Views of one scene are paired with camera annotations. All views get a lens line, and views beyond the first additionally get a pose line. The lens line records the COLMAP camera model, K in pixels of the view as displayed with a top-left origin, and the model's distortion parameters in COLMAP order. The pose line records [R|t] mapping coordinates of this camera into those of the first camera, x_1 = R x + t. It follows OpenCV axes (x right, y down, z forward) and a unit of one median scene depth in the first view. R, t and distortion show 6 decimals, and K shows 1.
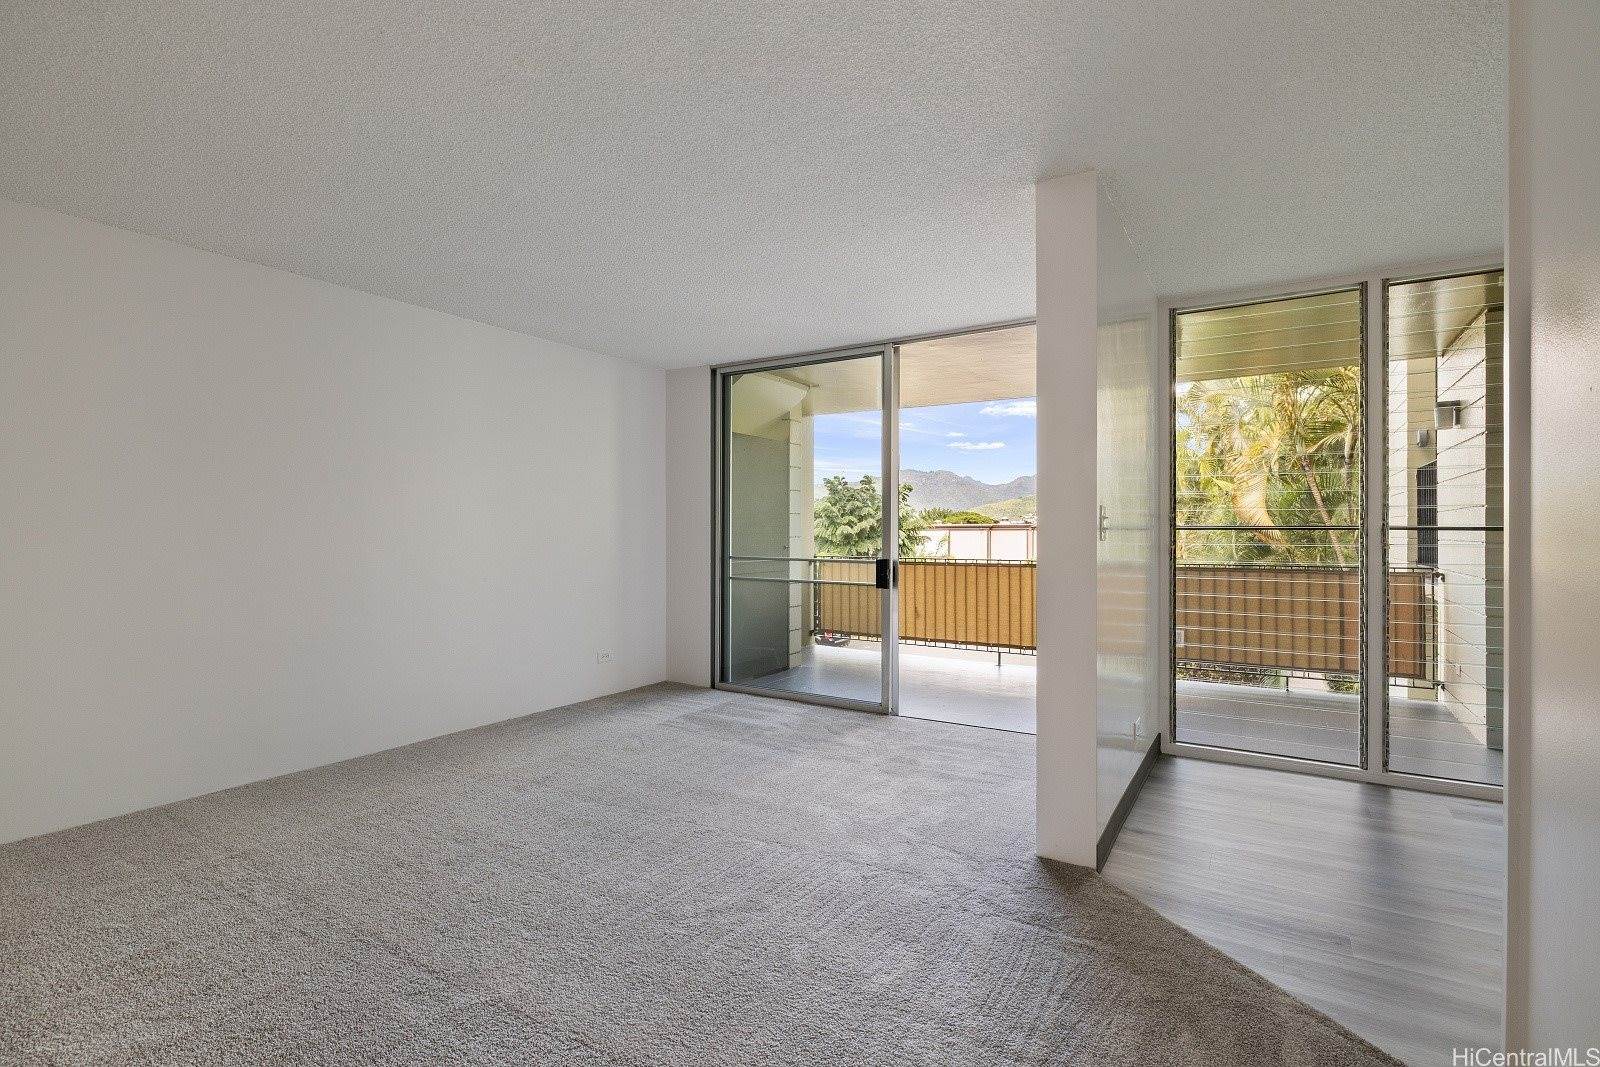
lens RADIAL K [[755.7, 0, 796.1], [0, 755.7, 532.7], [0, 0, 1]] dist [-0.009351, 0.001273]
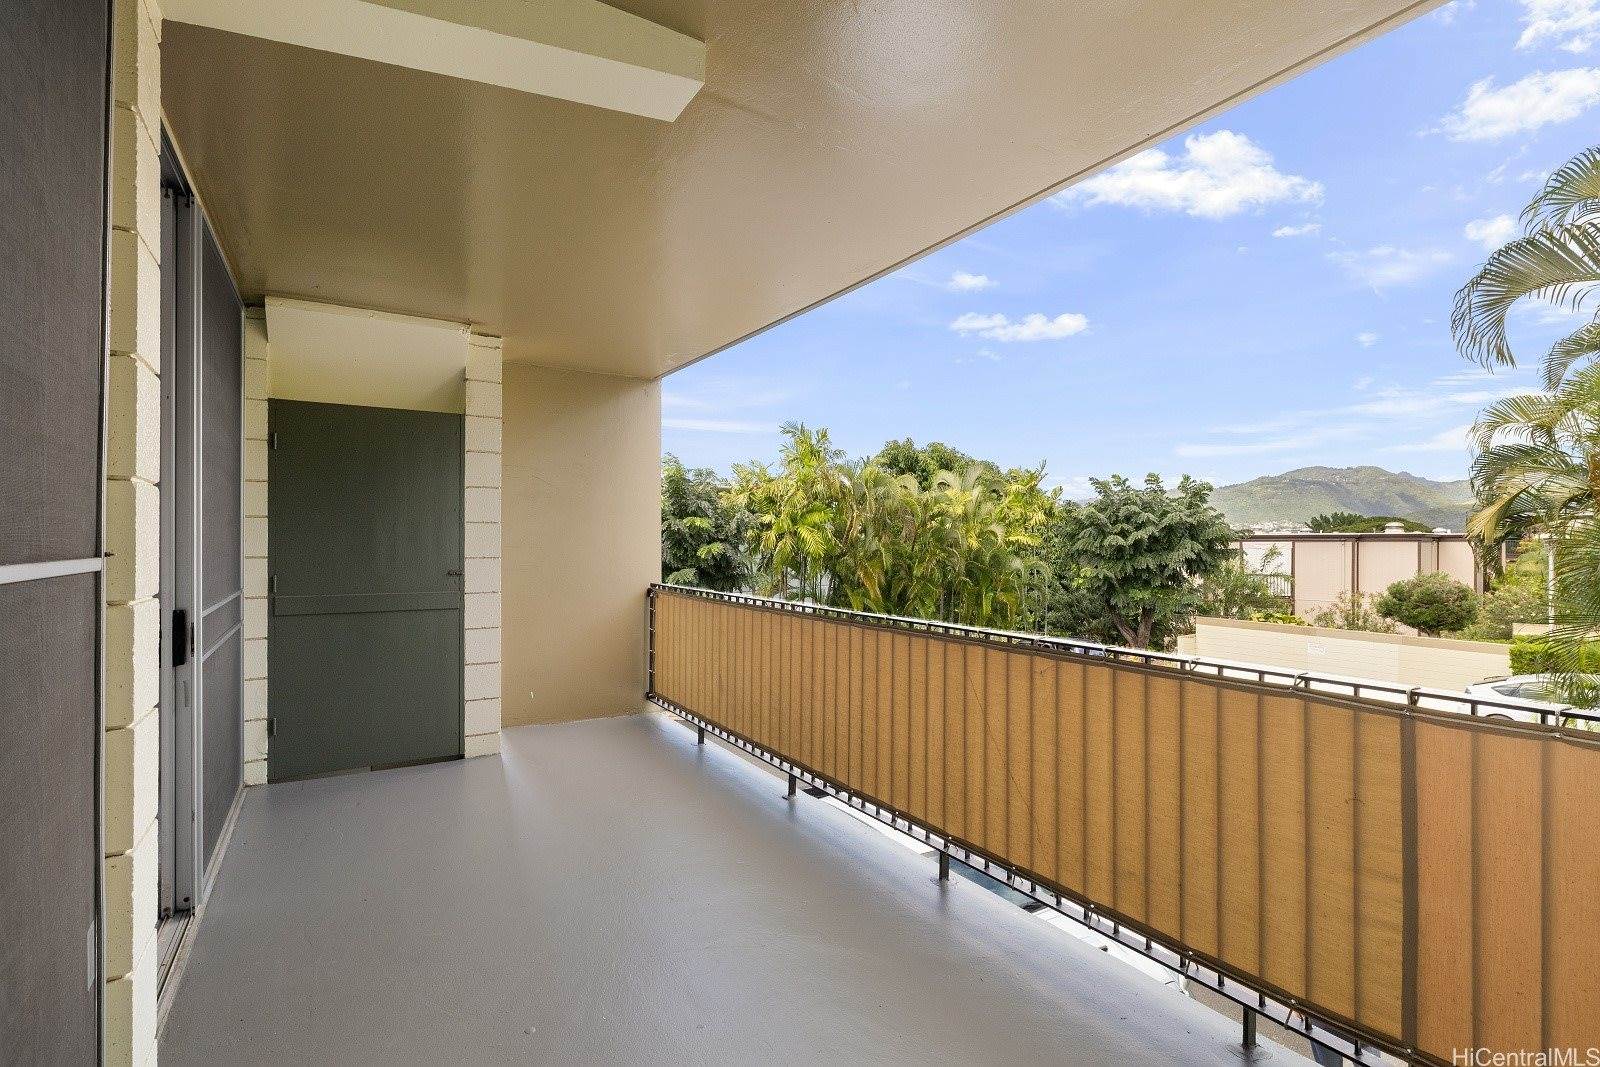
lens RADIAL K [[755.7, 0, 804.6], [0, 755.7, 536.1], [0, 0, 1]] dist [-0.009351, 0.001273]
pose [[0.893437, 0.000368, -0.449188, 0.128816], [-0.003819, 0.999970, -0.006776, -0.002083], [0.449172, 0.007769, 0.893411, 0.129304]]
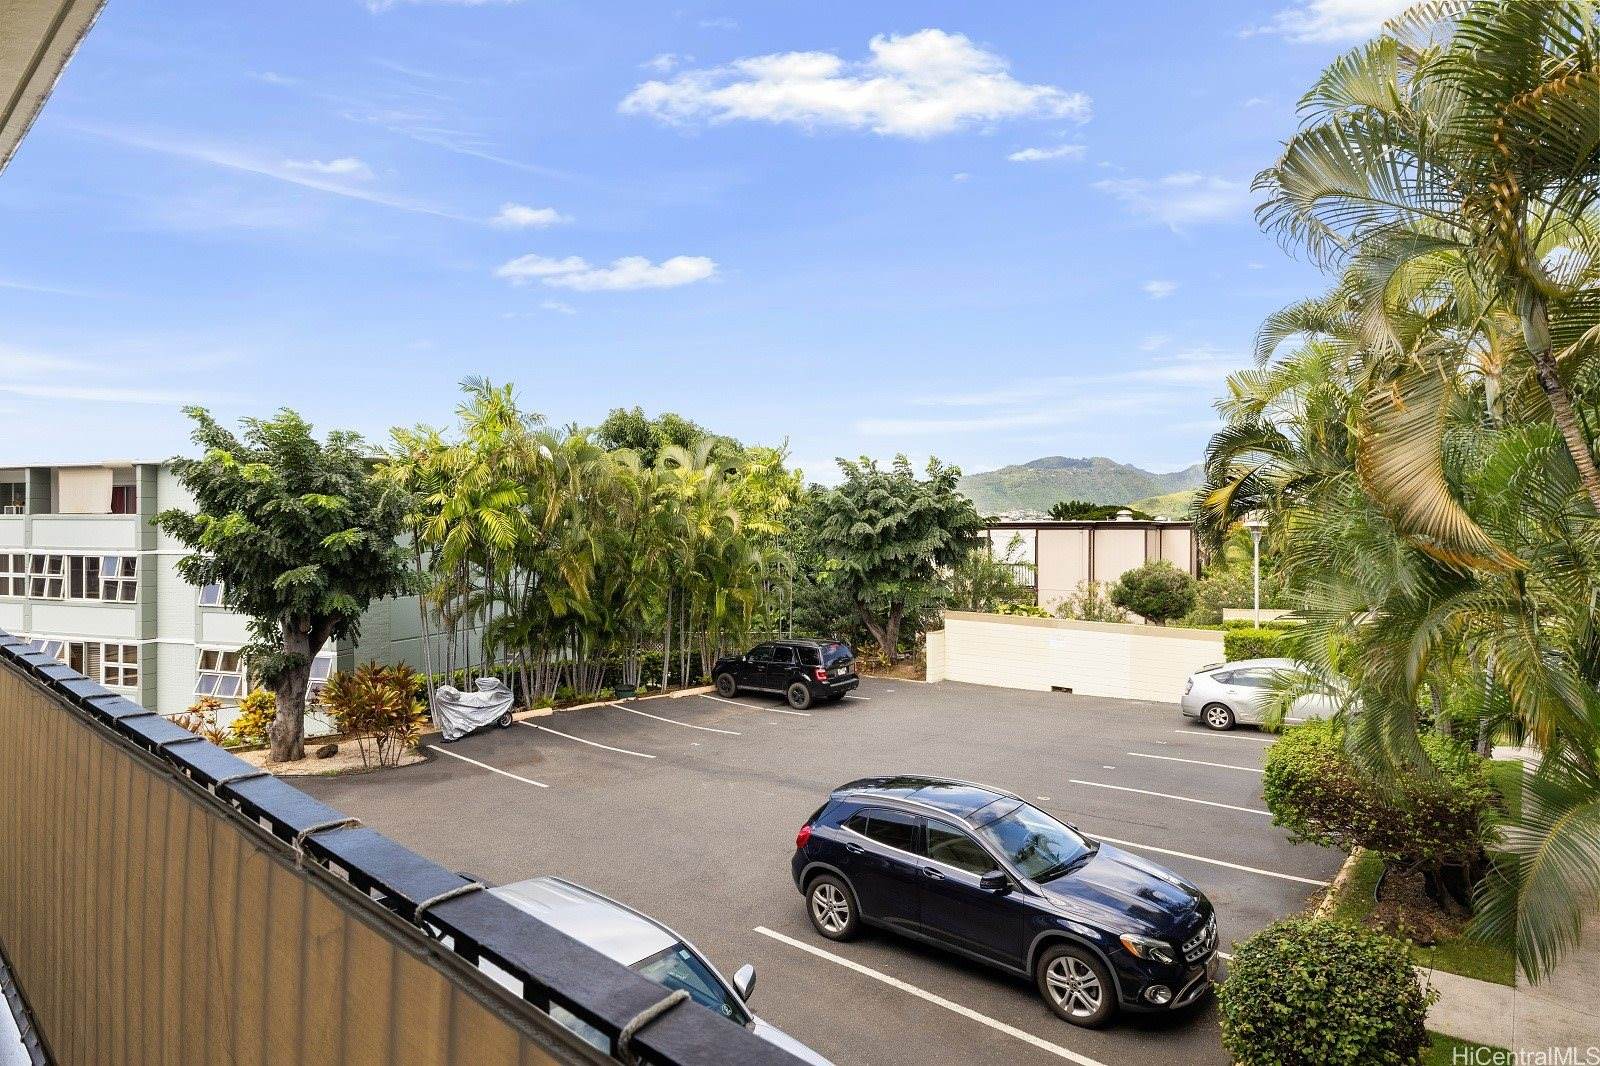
lens RADIAL K [[845.9, 0, 802.3], [0, 845.9, 519.3], [0, 0, 1]] dist [-0.020930, 0.000352]
pose [[0.987016, 0.001507, -0.160612, 0.136054], [-0.003771, 0.999898, -0.013793, -0.001288], [0.160575, 0.014220, 0.986921, 0.190086]]
